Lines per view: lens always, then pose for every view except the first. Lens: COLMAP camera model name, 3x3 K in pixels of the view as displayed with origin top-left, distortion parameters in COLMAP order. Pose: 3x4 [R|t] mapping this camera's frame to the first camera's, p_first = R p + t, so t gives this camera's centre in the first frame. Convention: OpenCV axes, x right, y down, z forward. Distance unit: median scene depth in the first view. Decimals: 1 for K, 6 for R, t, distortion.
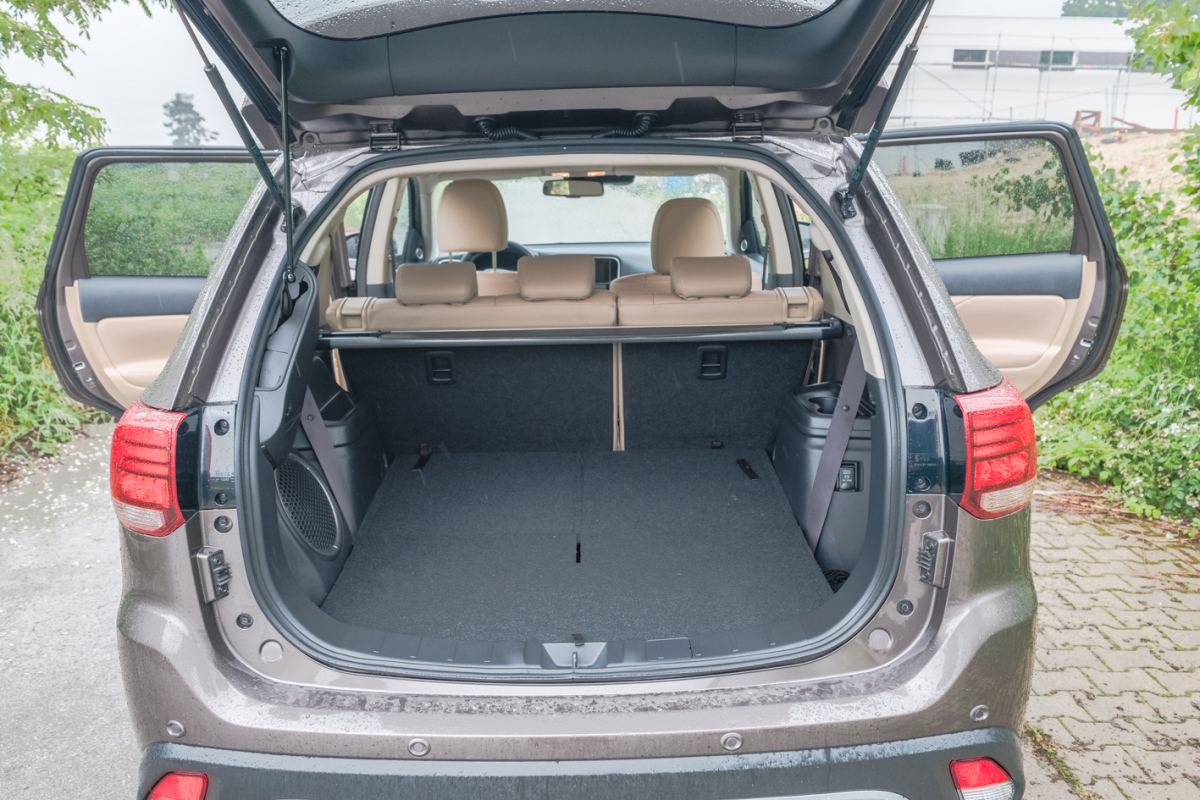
lens RADIAL K [[903.5, 0, 636.6], [0, 903.5, 403.1], [0, 0, 1]] dist [-0.006921, -0.000824]
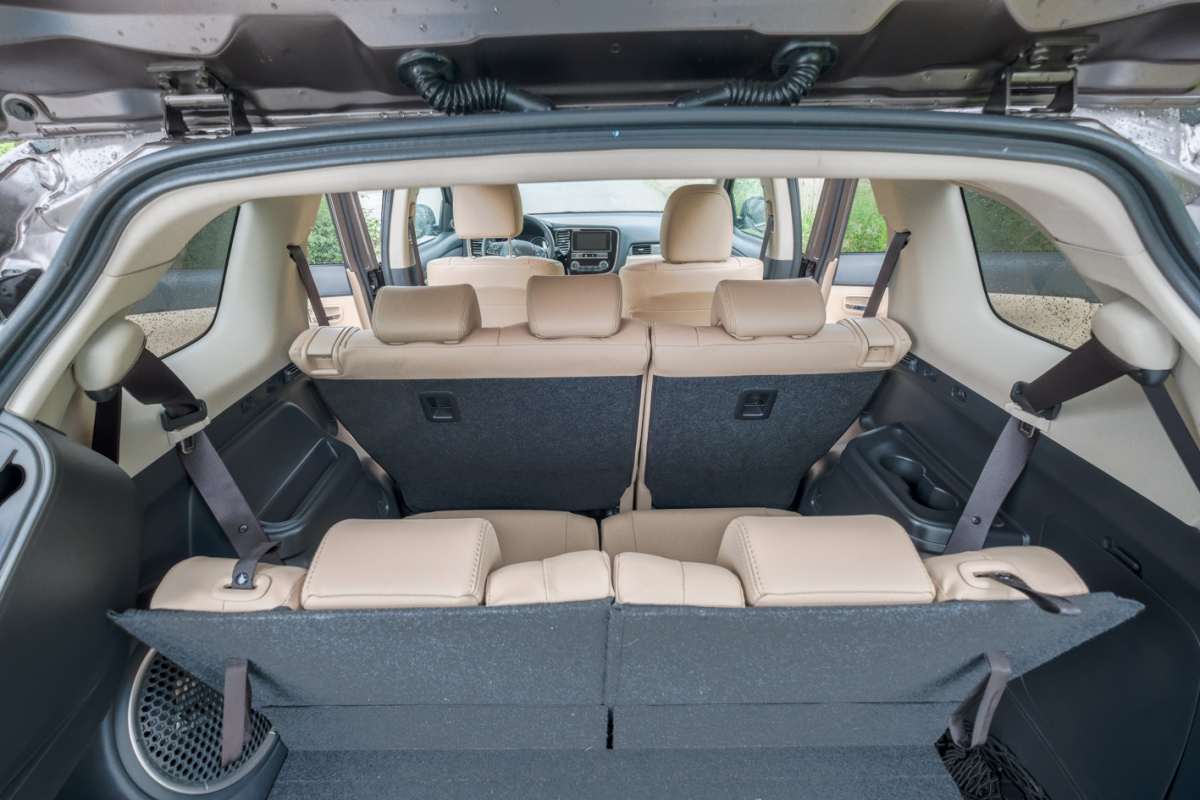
lens RADIAL K [[510.8, 0, 594.4], [0, 510.8, 393.0], [0, 0, 1]] dist [-0.007993, 0.000388]
pose [[0.999560, 0.016610, -0.024581, -0.079708], [-0.011348, 0.979621, 0.200532, -0.207971], [0.027411, -0.200165, 0.979379, 0.730759]]
